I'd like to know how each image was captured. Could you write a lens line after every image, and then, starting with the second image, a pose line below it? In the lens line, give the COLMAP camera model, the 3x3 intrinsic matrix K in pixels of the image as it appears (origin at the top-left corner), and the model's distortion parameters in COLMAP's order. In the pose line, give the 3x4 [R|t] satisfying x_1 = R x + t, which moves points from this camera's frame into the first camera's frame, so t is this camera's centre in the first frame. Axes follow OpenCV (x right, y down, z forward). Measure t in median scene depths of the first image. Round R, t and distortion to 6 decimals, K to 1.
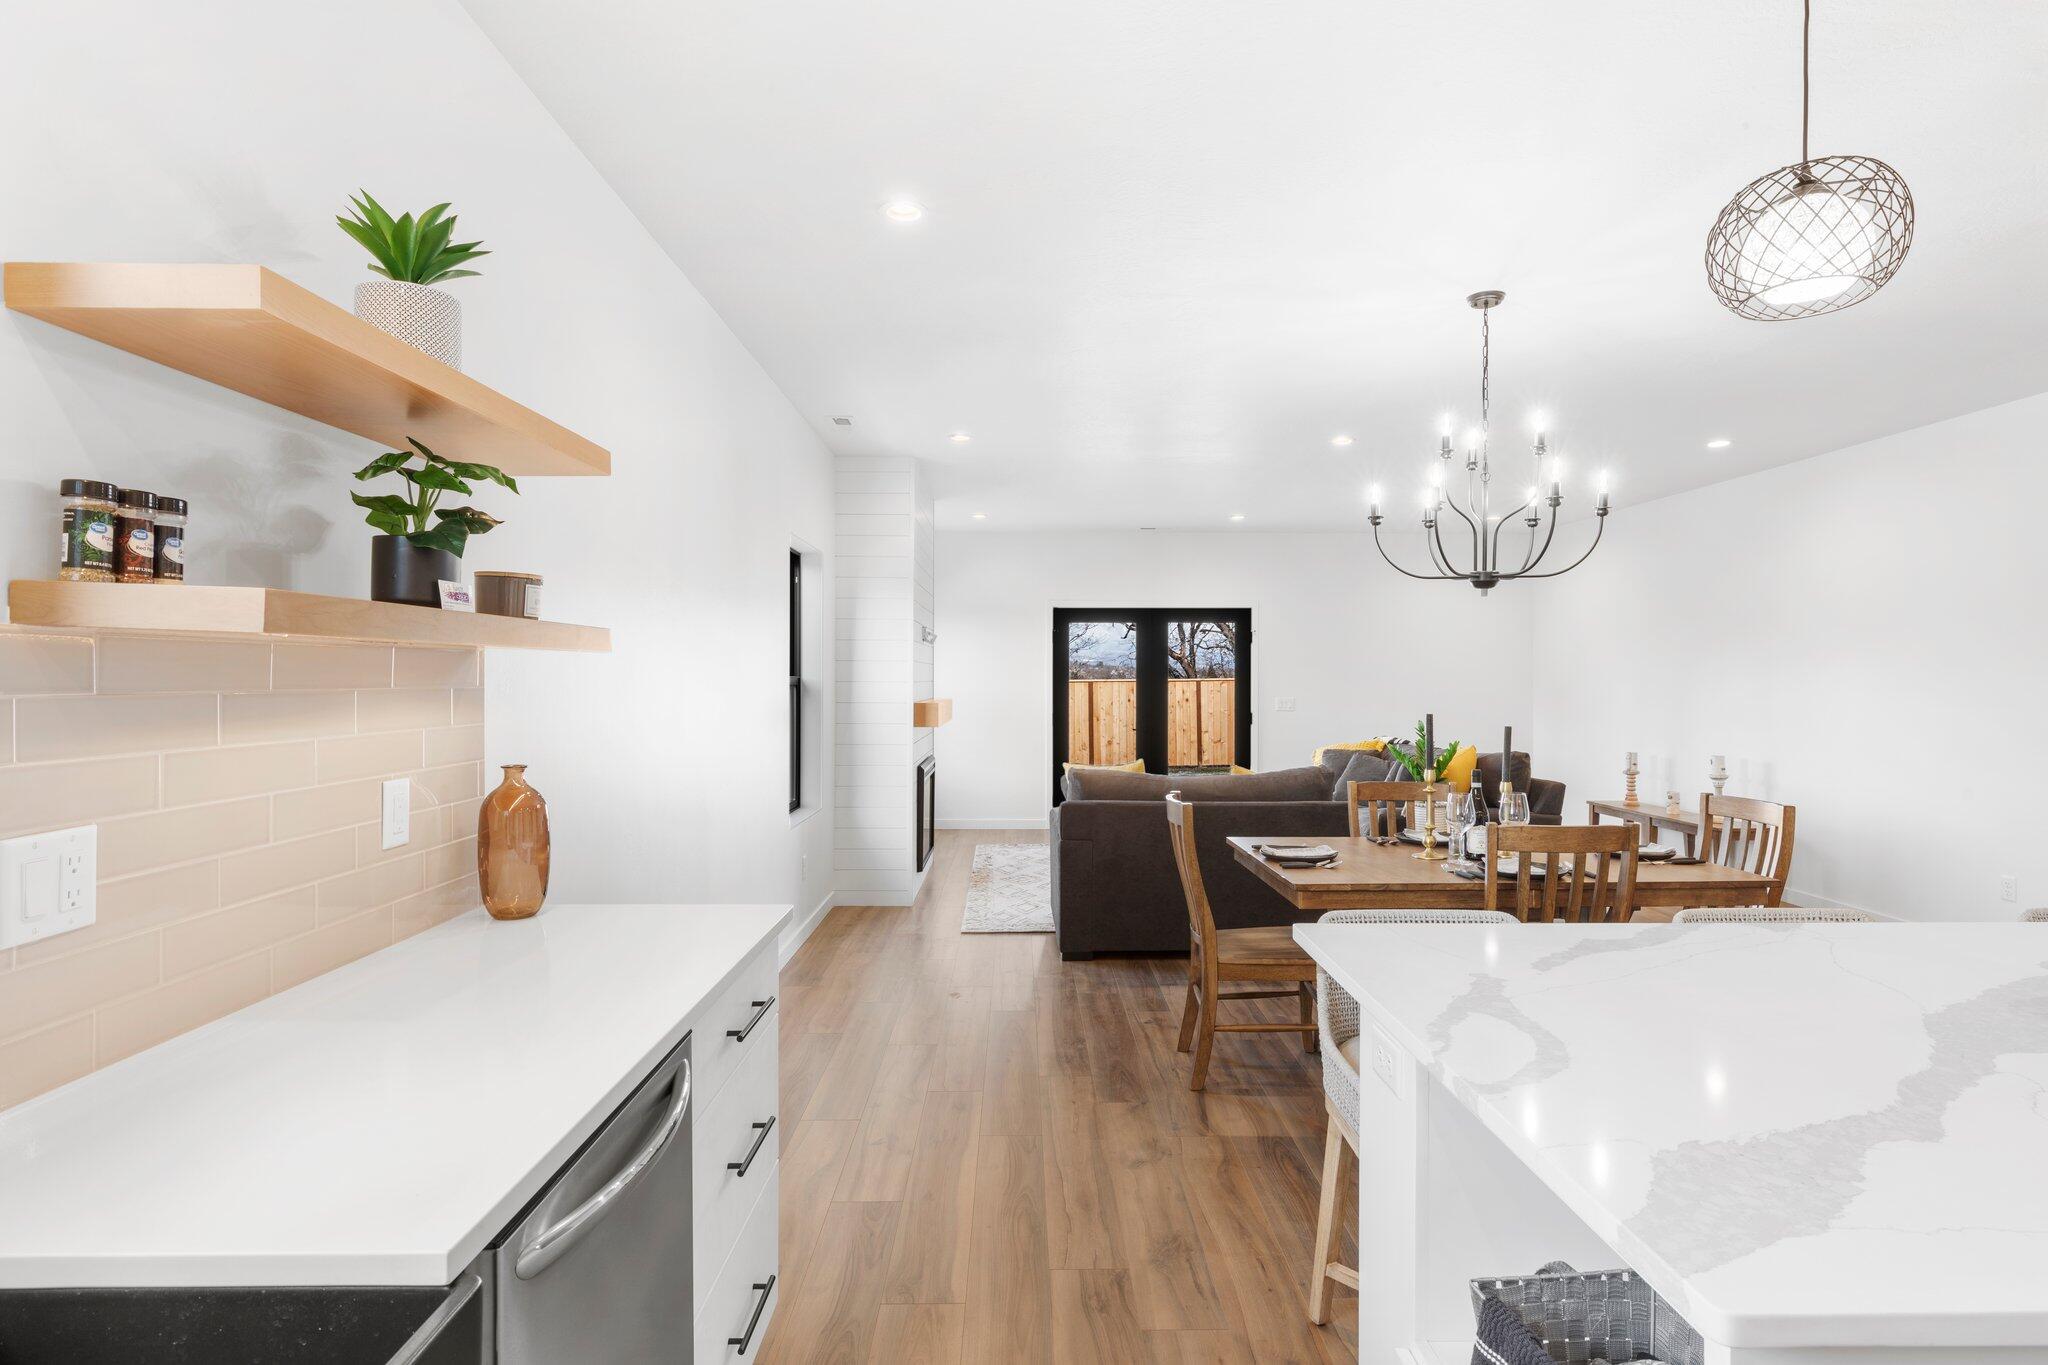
lens RADIAL K [[1060.9, 0, 1058.4], [0, 1060.9, 680.4], [0, 0, 1]] dist [-0.000342, -0.000069]
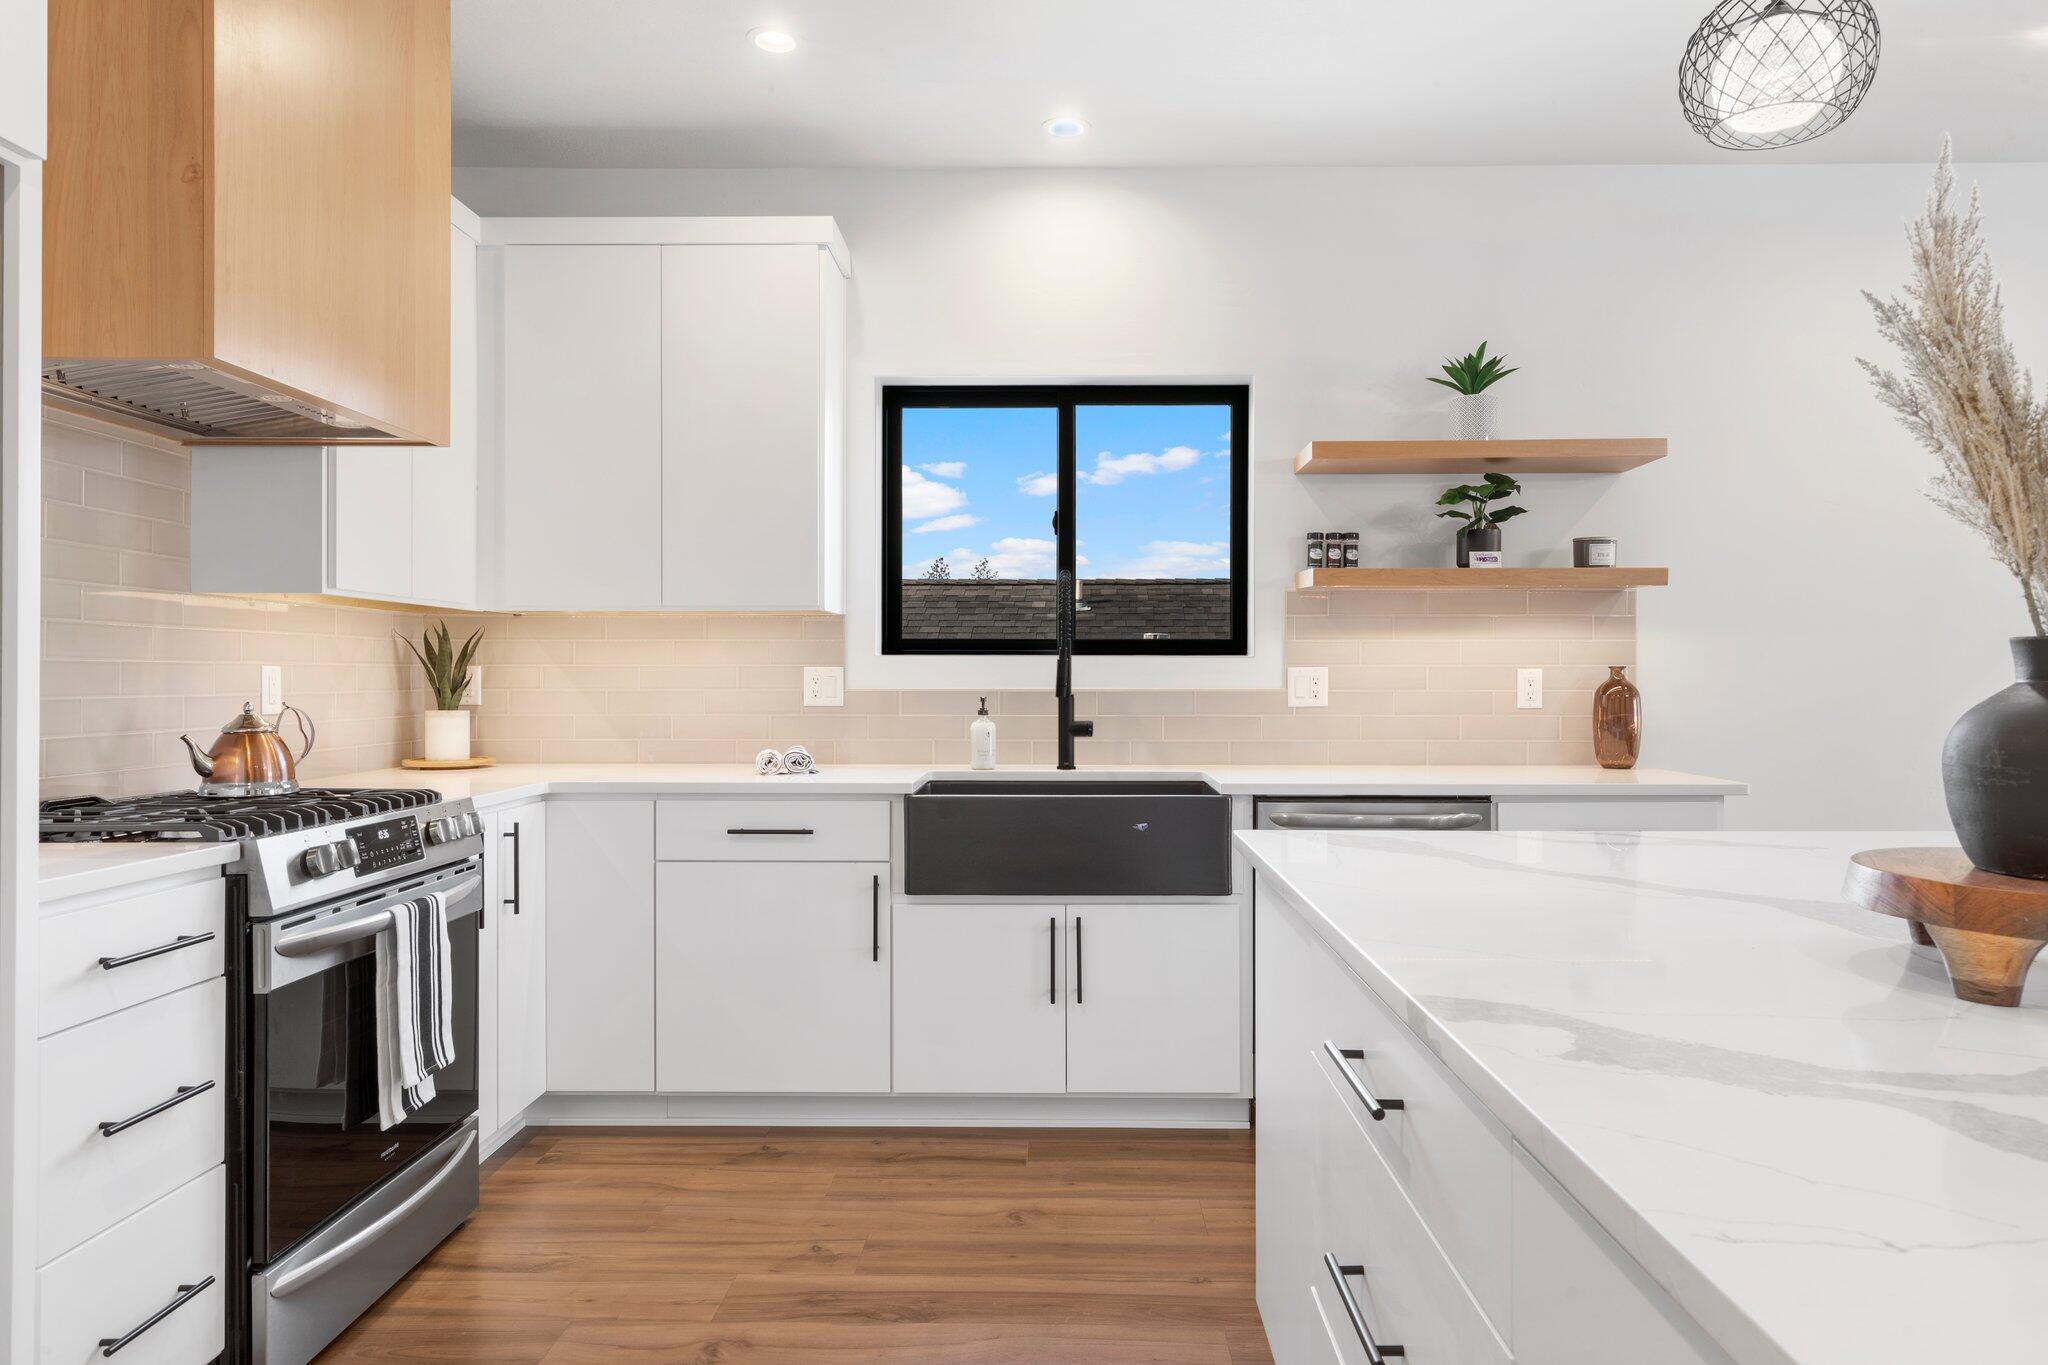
lens RADIAL K [[1323.7, 0, 1025.0], [0, 1323.7, 671.3], [0, 0, 1]] dist [0.001395, -0.000902]
pose [[-0.036344, -0.002428, -0.999336, 0.771075], [-0.003429, 0.999991, -0.002305, 0.052907], [0.999333, 0.003343, -0.036352, 0.135488]]
